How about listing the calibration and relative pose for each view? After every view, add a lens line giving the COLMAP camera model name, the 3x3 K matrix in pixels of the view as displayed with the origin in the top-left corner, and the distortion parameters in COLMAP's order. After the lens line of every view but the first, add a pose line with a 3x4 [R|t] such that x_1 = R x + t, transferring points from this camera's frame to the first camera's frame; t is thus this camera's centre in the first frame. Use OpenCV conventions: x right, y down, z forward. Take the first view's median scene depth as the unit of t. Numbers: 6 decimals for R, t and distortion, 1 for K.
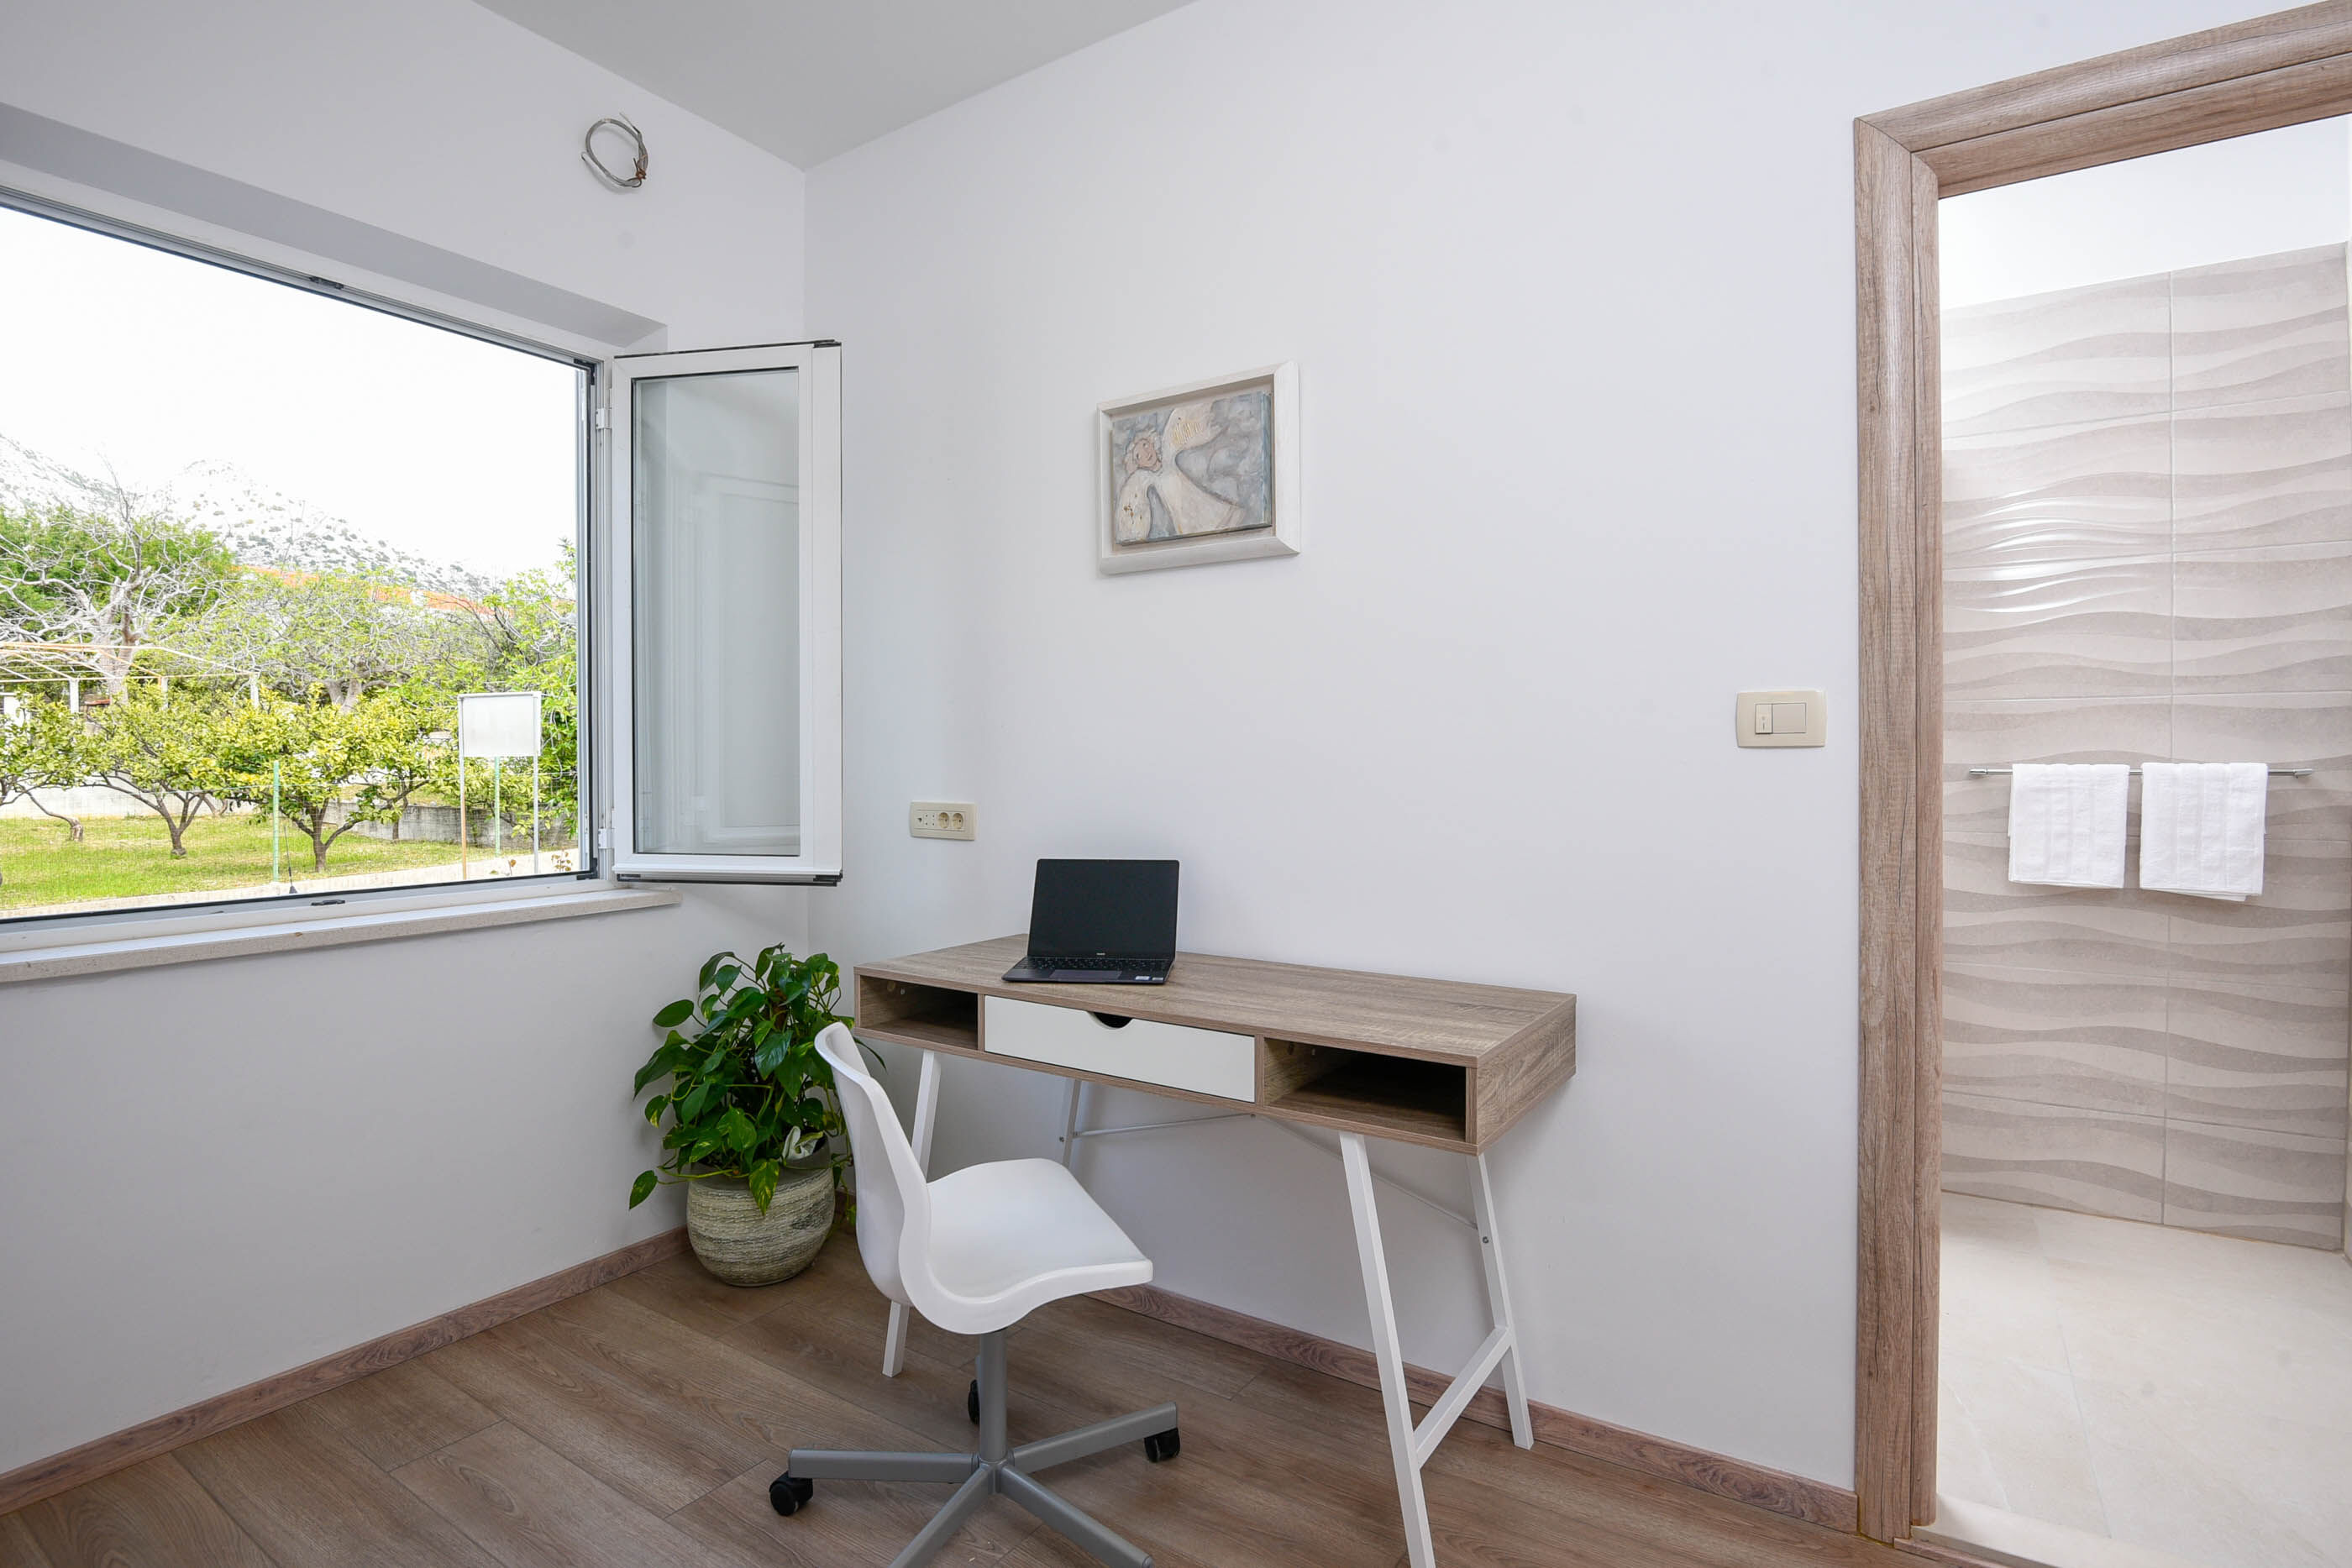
lens RADIAL K [[1166.9, 0, 1183.8], [0, 1166.9, 781.4], [0, 0, 1]] dist [-0.001790, -0.000772]
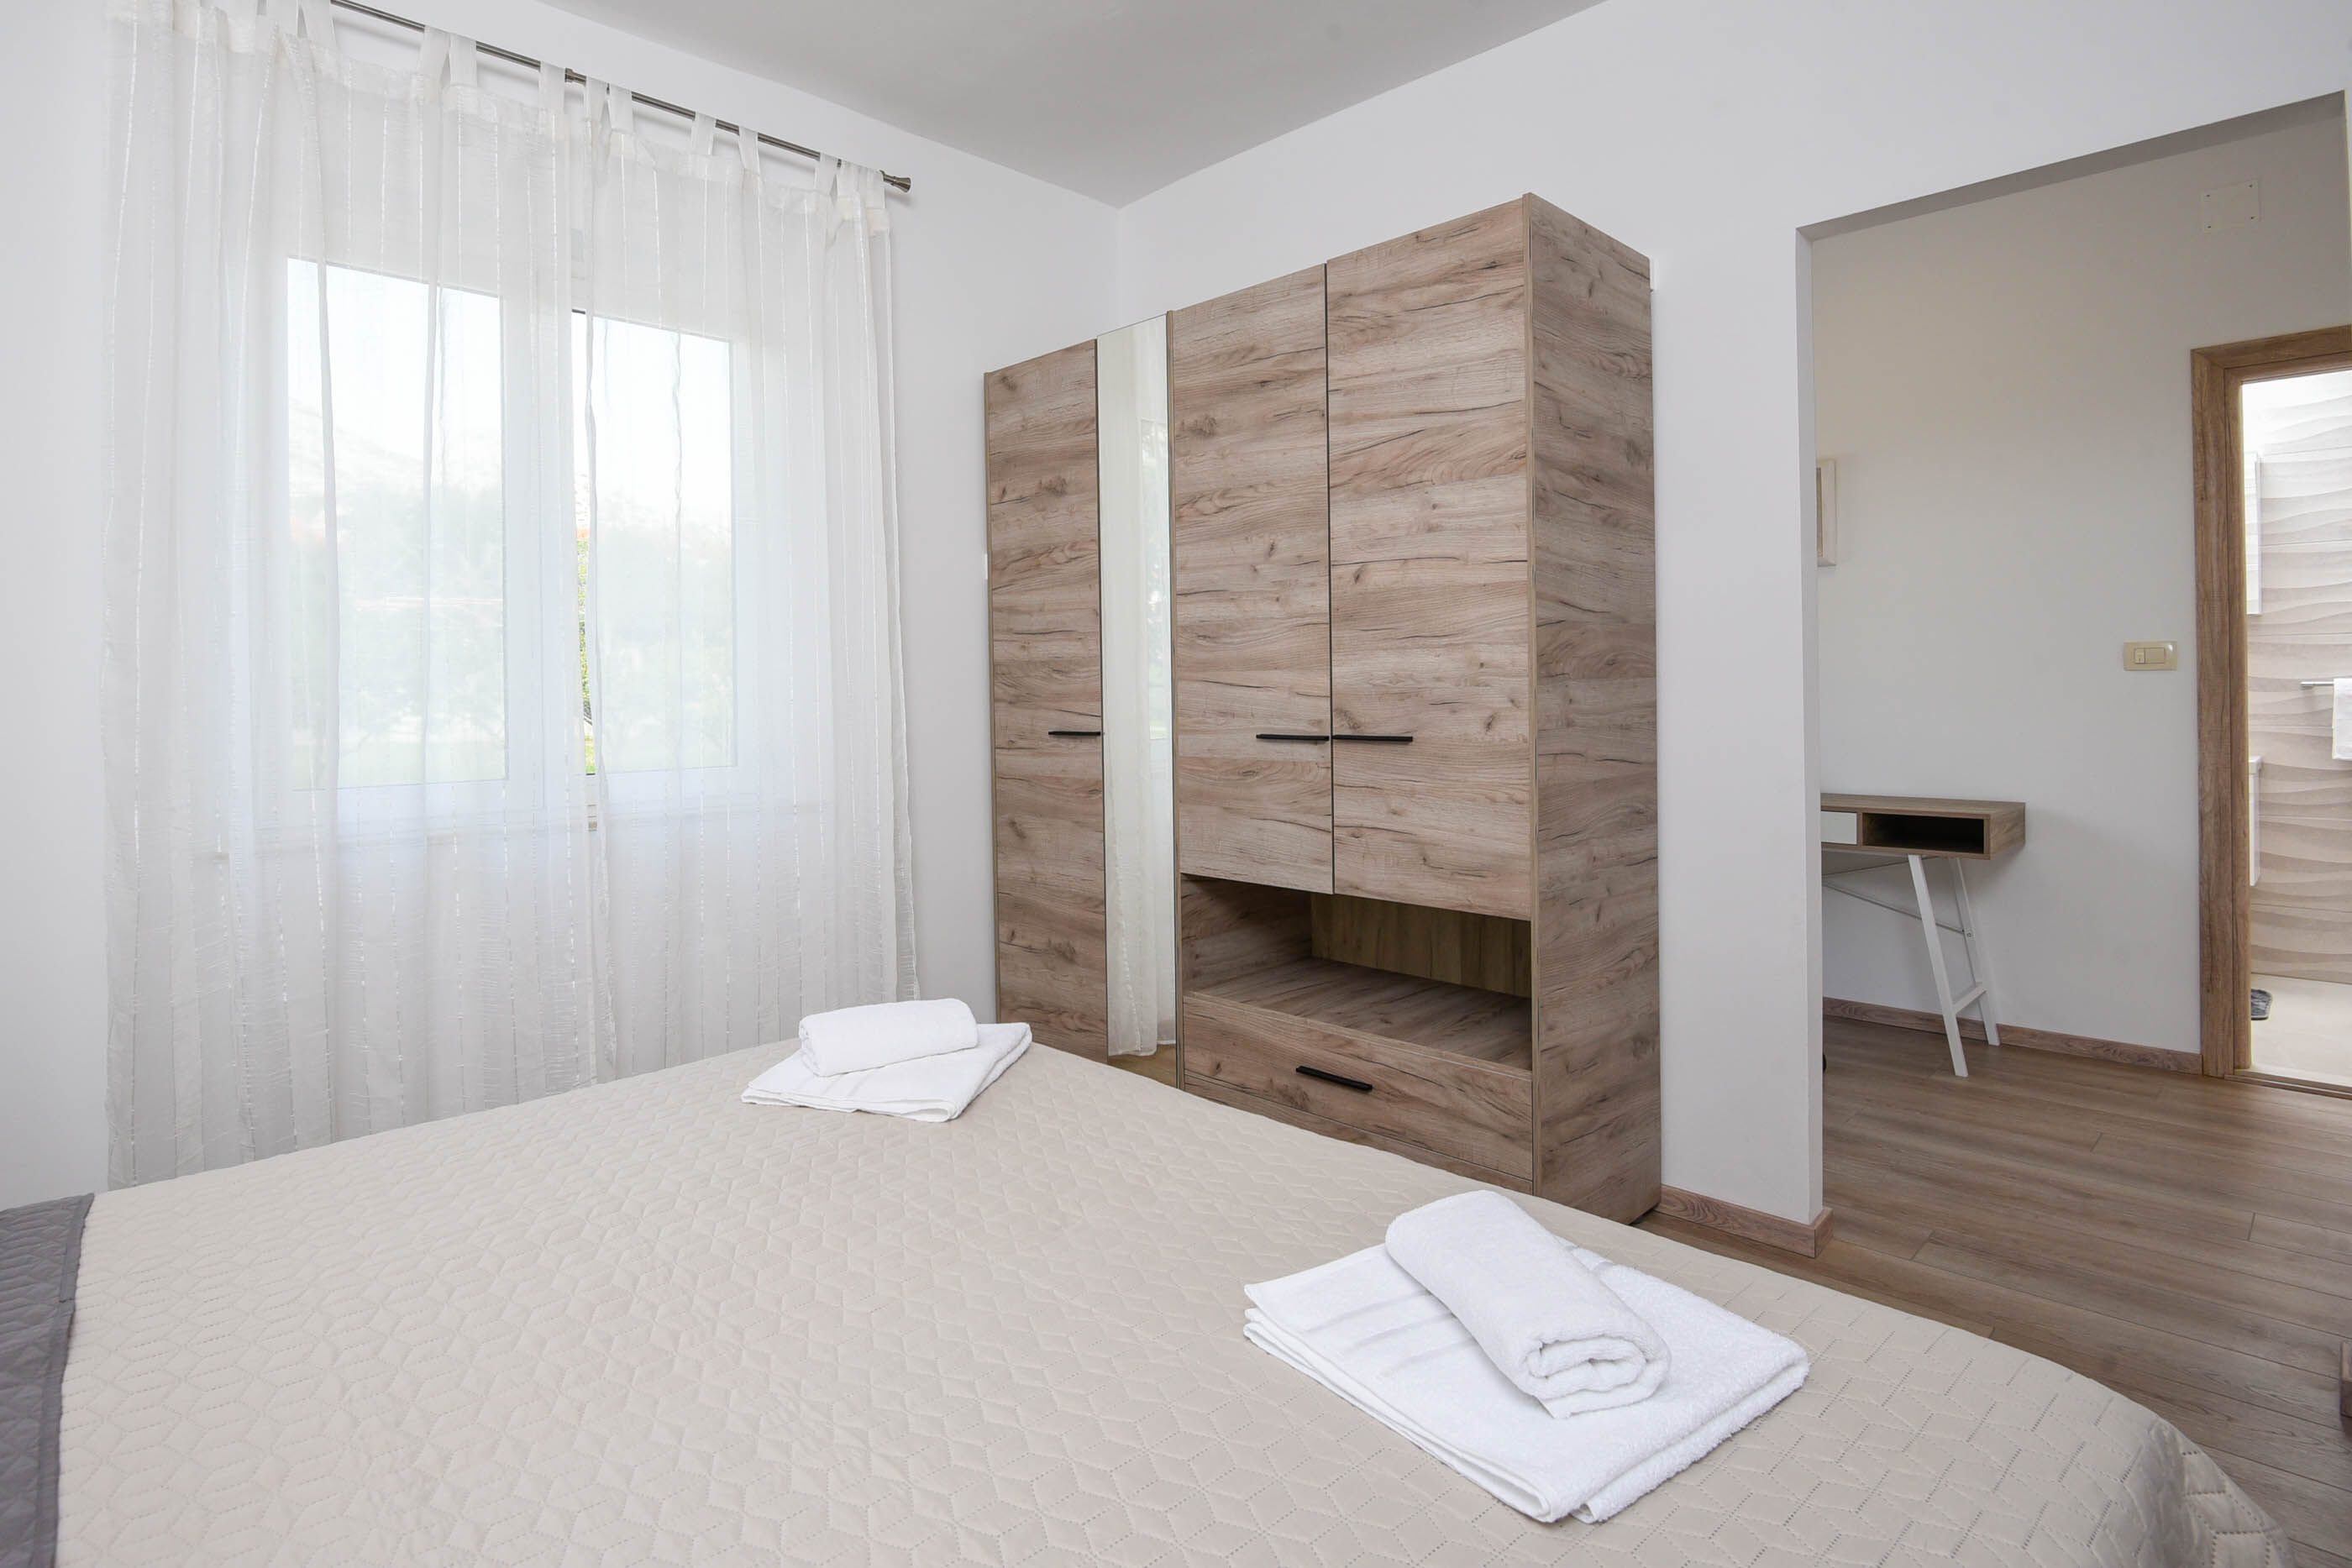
lens RADIAL K [[1169.7, 0, 1162.9], [0, 1169.7, 693.8], [0, 0, 1]] dist [0.001298, 0.000948]
pose [[0.975713, -0.005194, -0.218993, -0.688756], [0.003002, 0.999942, -0.010340, 0.025783], [0.219034, 0.009431, 0.975672, -1.307557]]
